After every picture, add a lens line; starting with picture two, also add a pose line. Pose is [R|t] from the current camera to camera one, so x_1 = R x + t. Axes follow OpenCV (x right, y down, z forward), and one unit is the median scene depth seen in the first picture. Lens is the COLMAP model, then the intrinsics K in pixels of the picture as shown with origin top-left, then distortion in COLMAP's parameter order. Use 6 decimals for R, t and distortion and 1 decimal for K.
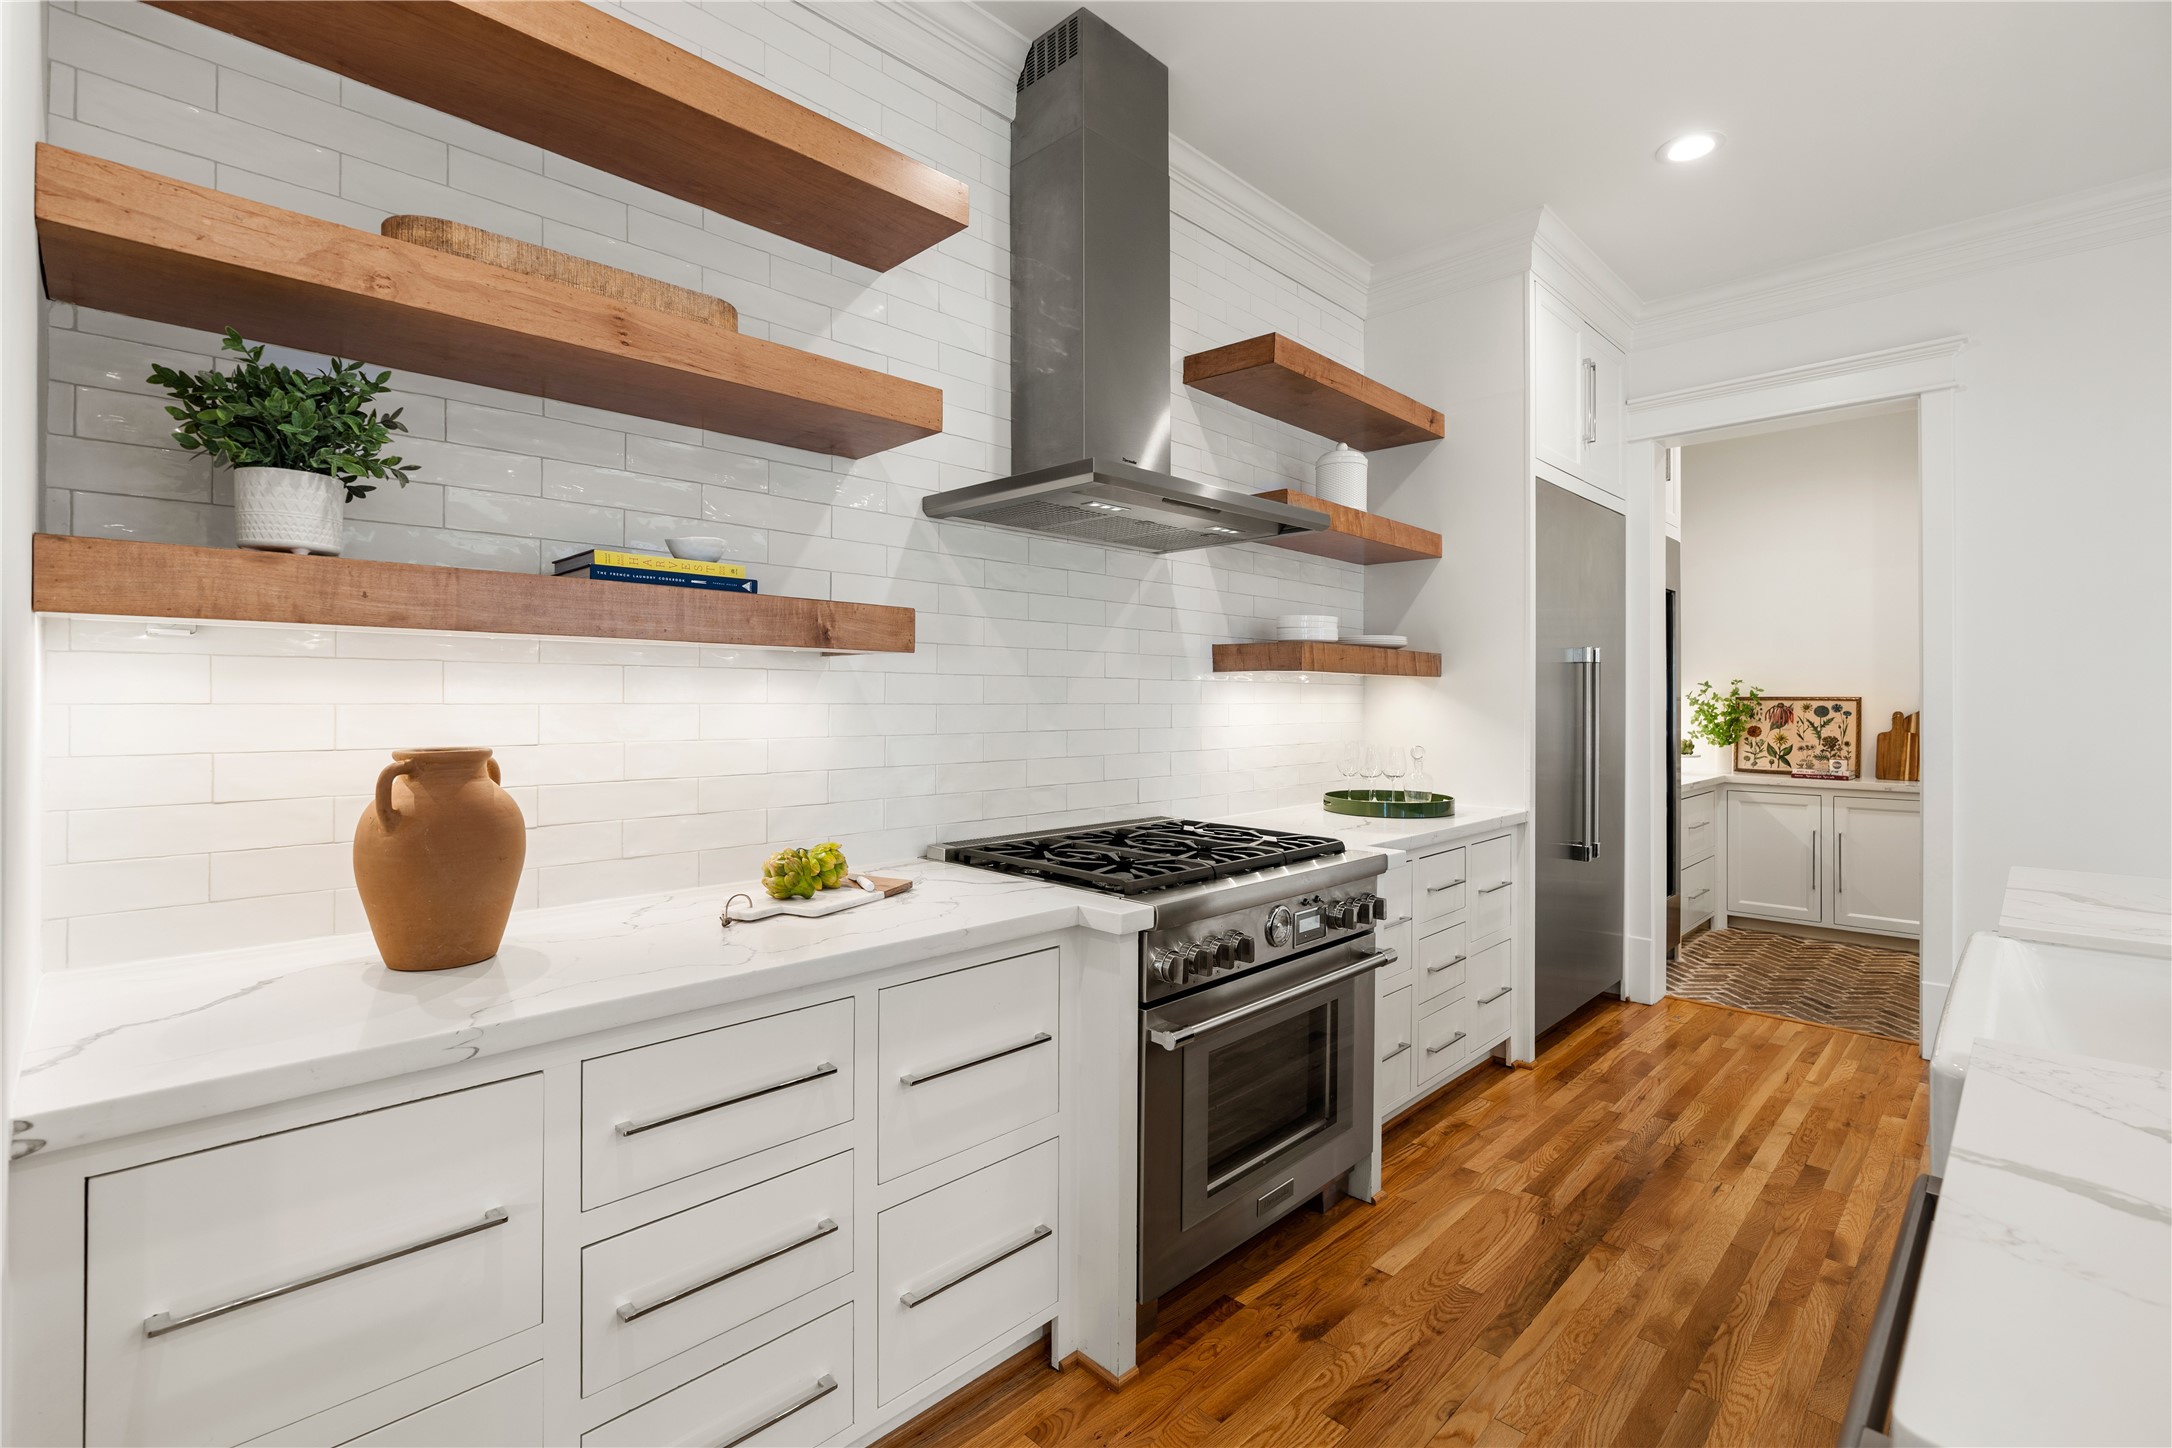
lens RADIAL K [[971.3, 0, 1085.5], [0, 971.3, 692.8], [0, 0, 1]] dist [-0.009176, 0.003062]
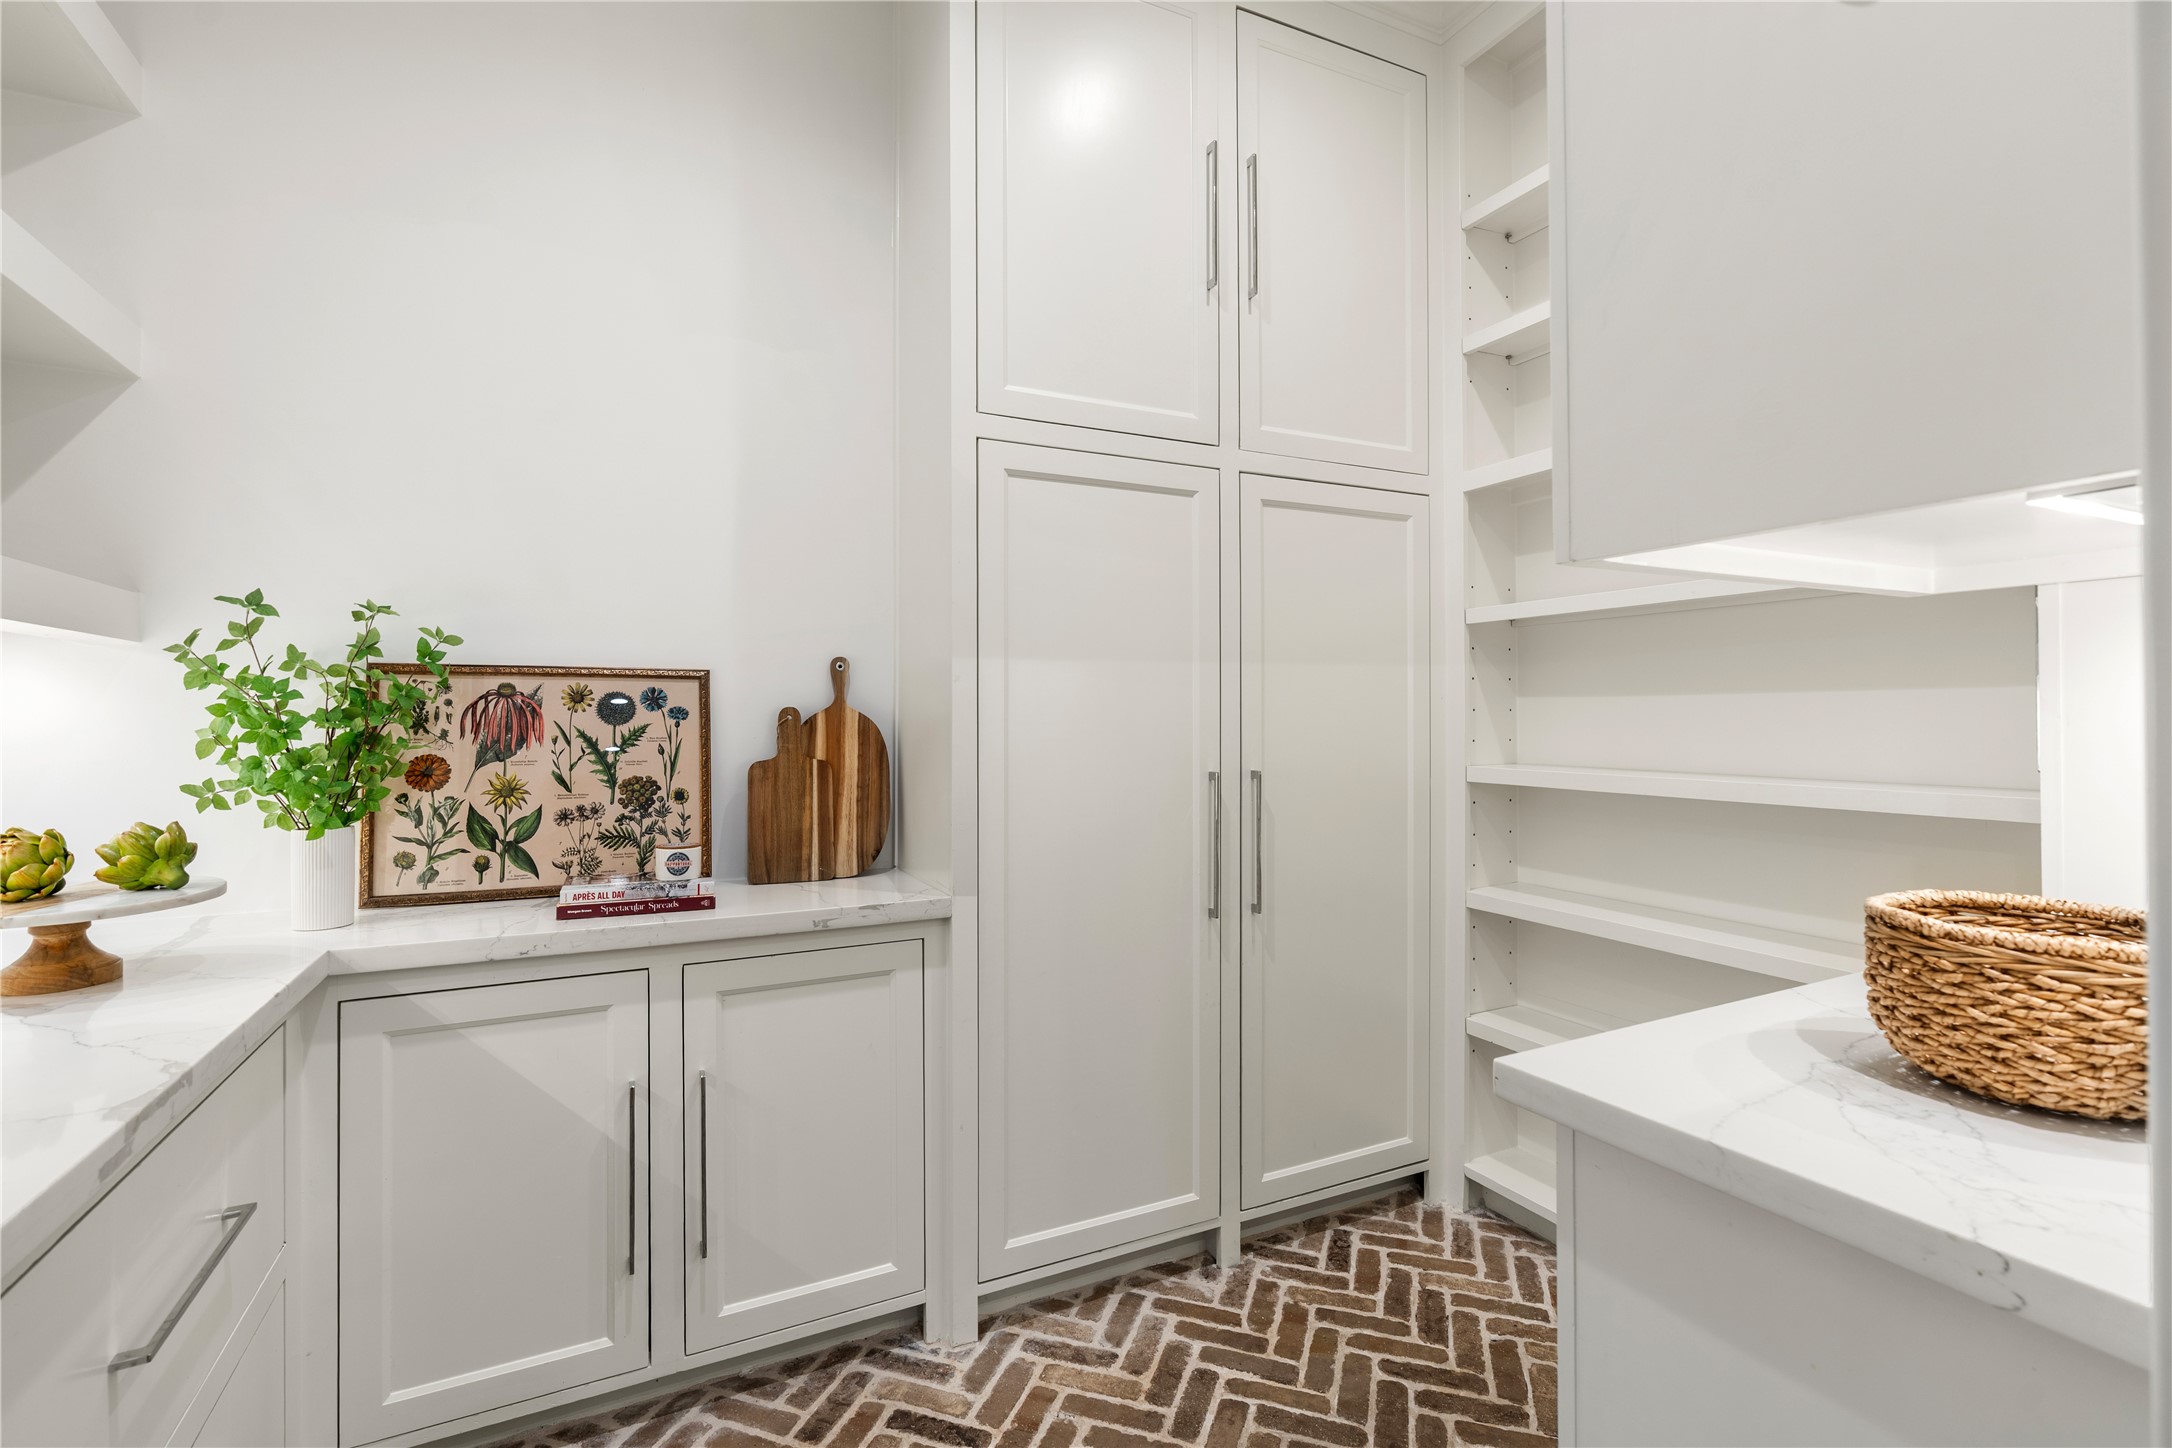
lens RADIAL K [[971.3, 0, 1079.7], [0, 971.3, 713.1], [0, 0, 1]] dist [-0.009176, 0.003062]
pose [[0.324332, 0.002247, 0.945941, 0.476848], [-0.001603, 0.999997, -0.001826, 0.021236], [-0.945942, -0.000924, 0.324335, 0.720001]]
